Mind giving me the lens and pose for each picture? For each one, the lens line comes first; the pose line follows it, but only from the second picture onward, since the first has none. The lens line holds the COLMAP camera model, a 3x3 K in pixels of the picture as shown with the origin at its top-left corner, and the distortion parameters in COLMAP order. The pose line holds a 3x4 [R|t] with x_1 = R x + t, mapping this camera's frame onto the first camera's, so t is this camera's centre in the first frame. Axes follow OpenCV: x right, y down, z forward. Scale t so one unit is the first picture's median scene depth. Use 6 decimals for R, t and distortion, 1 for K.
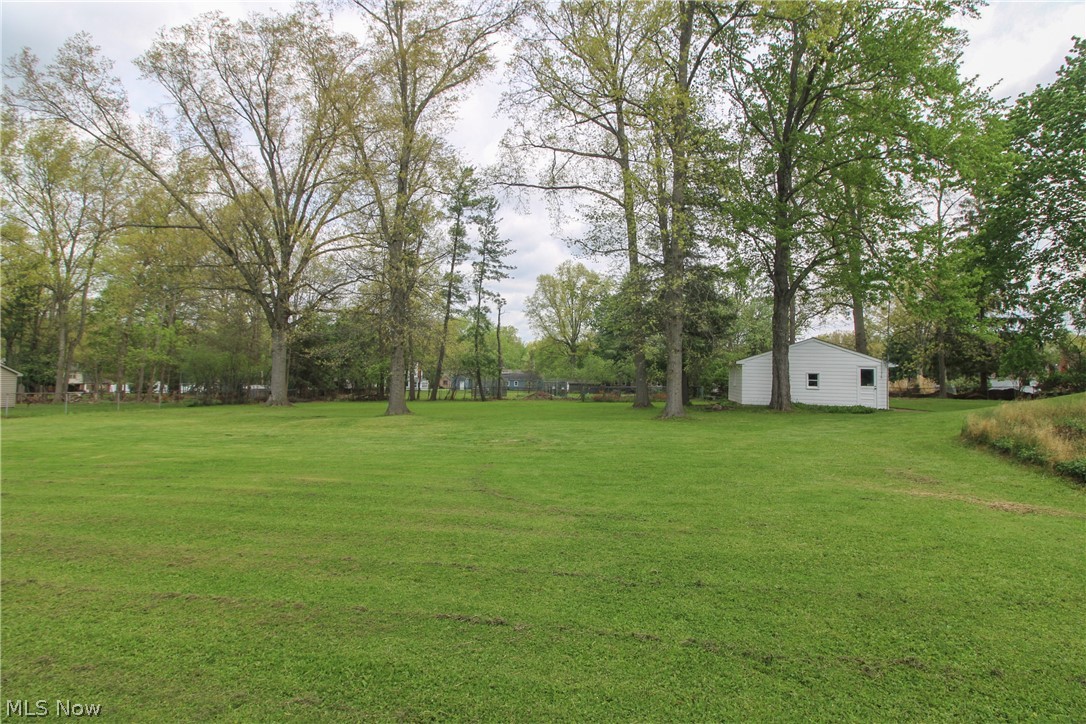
lens RADIAL K [[512.8, 0, 547.5], [0, 512.8, 345.8], [0, 0, 1]] dist [-0.021779, -0.001006]
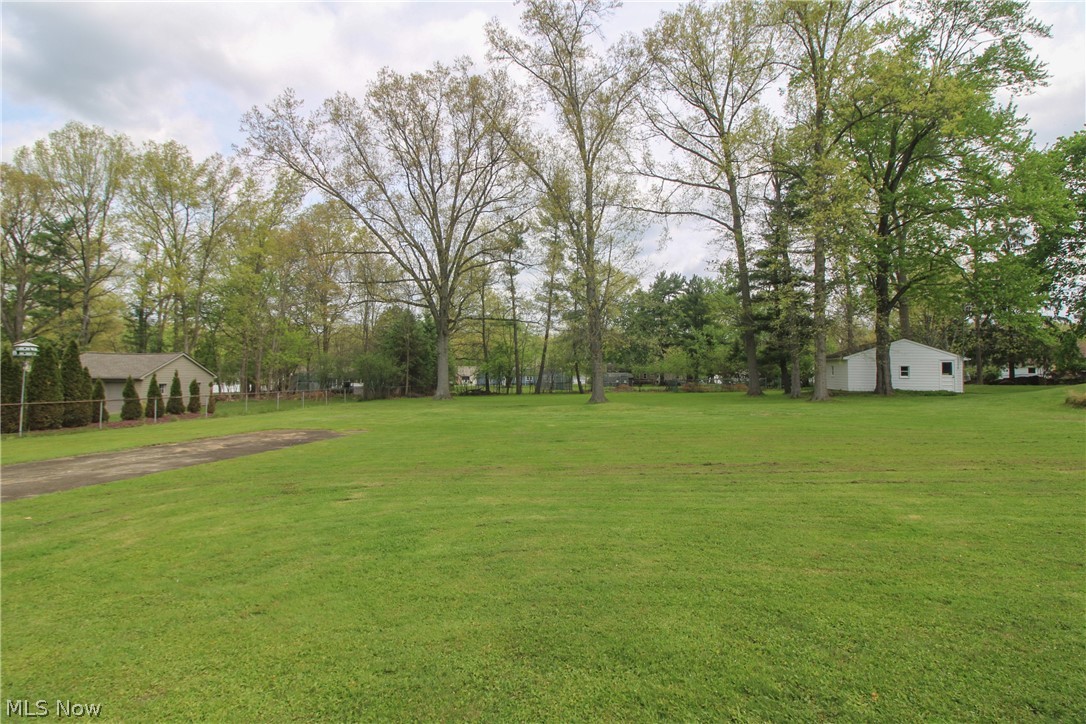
lens RADIAL K [[512.8, 0, 548.5], [0, 512.8, 352.1], [0, 0, 1]] dist [-0.021779, -0.001006]
pose [[0.999720, -0.013562, 0.019373, -0.415843], [0.013088, 0.999617, 0.024381, -0.024493], [-0.019697, -0.024121, 0.999515, -0.270598]]
